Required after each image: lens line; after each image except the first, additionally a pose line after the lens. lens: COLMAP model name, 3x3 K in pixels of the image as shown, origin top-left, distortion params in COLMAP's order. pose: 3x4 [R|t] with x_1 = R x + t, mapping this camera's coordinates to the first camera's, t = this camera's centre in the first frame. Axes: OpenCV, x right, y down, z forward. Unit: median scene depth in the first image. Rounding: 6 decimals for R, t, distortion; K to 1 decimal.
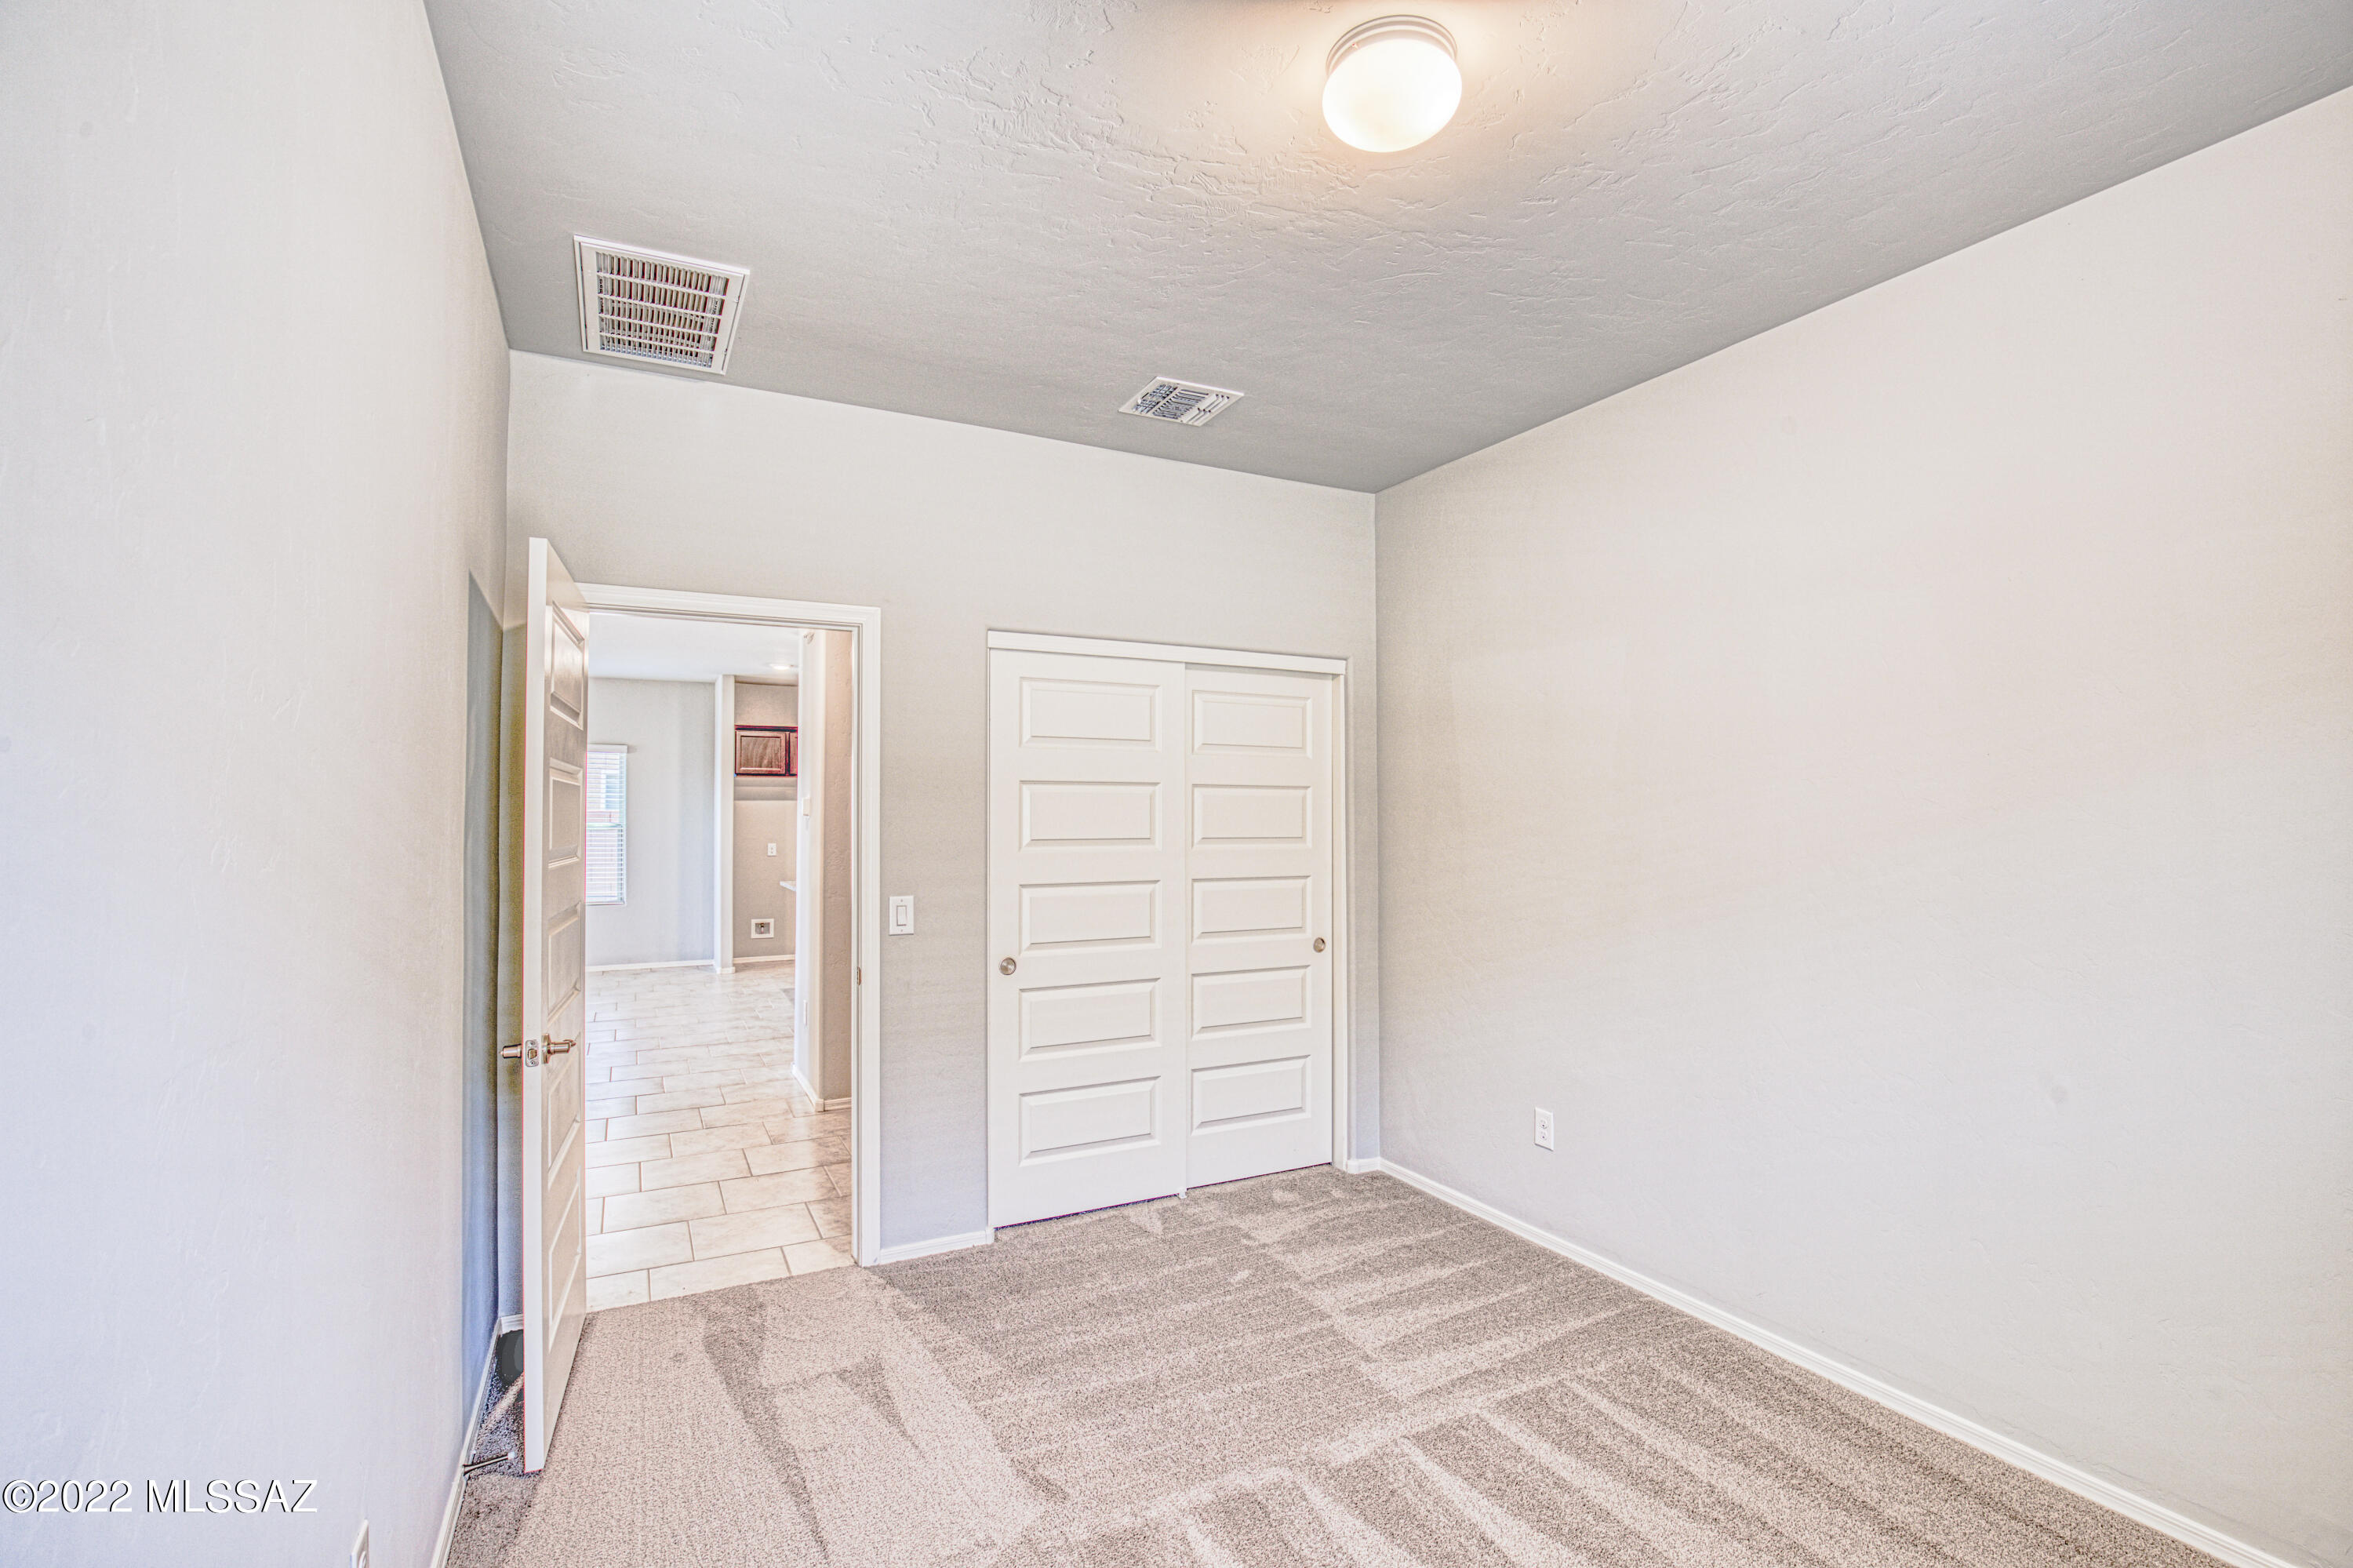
lens RADIAL K [[1072.2, 0, 1196.2], [0, 1072.2, 792.7], [0, 0, 1]] dist [-0.037727, 0.007098]
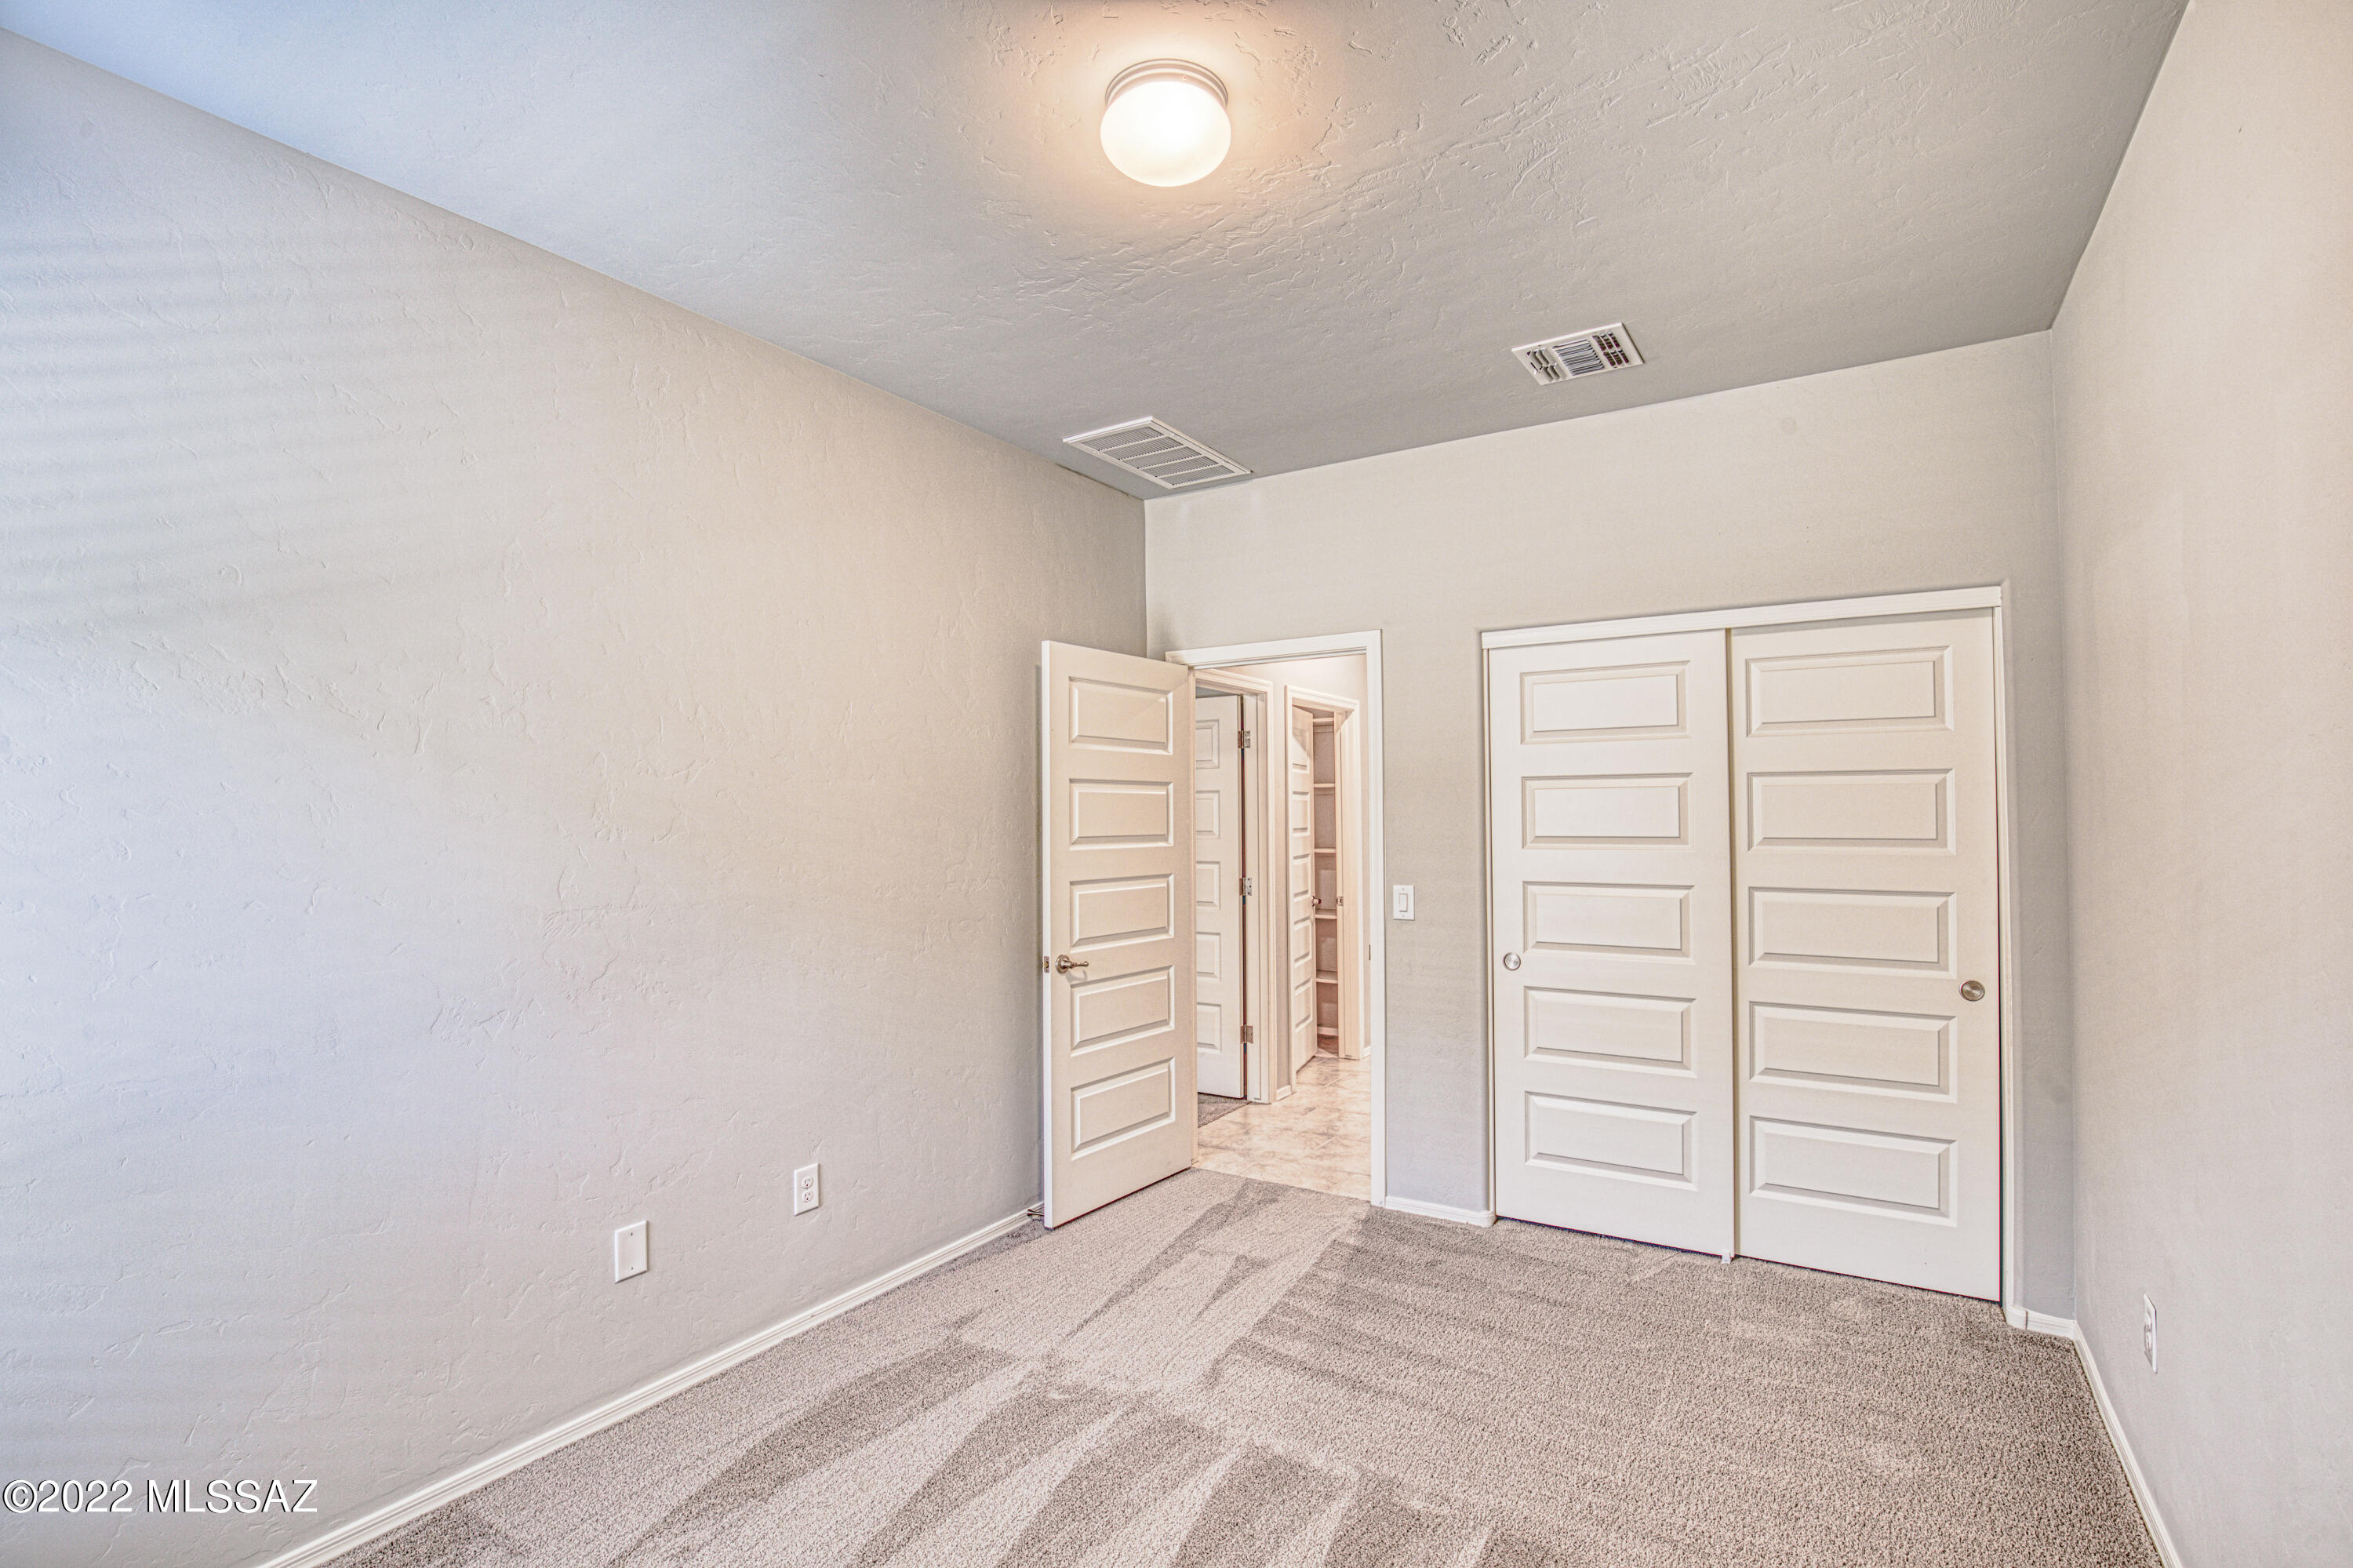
lens RADIAL K [[1072.2, 0, 1196.2], [0, 1072.2, 792.7], [0, 0, 1]] dist [-0.037727, 0.007098]
pose [[0.501170, -0.018987, -0.865141, 0.558160], [0.024468, 0.999670, -0.007765, 0.003500], [0.865003, -0.017277, 0.501469, 0.244374]]
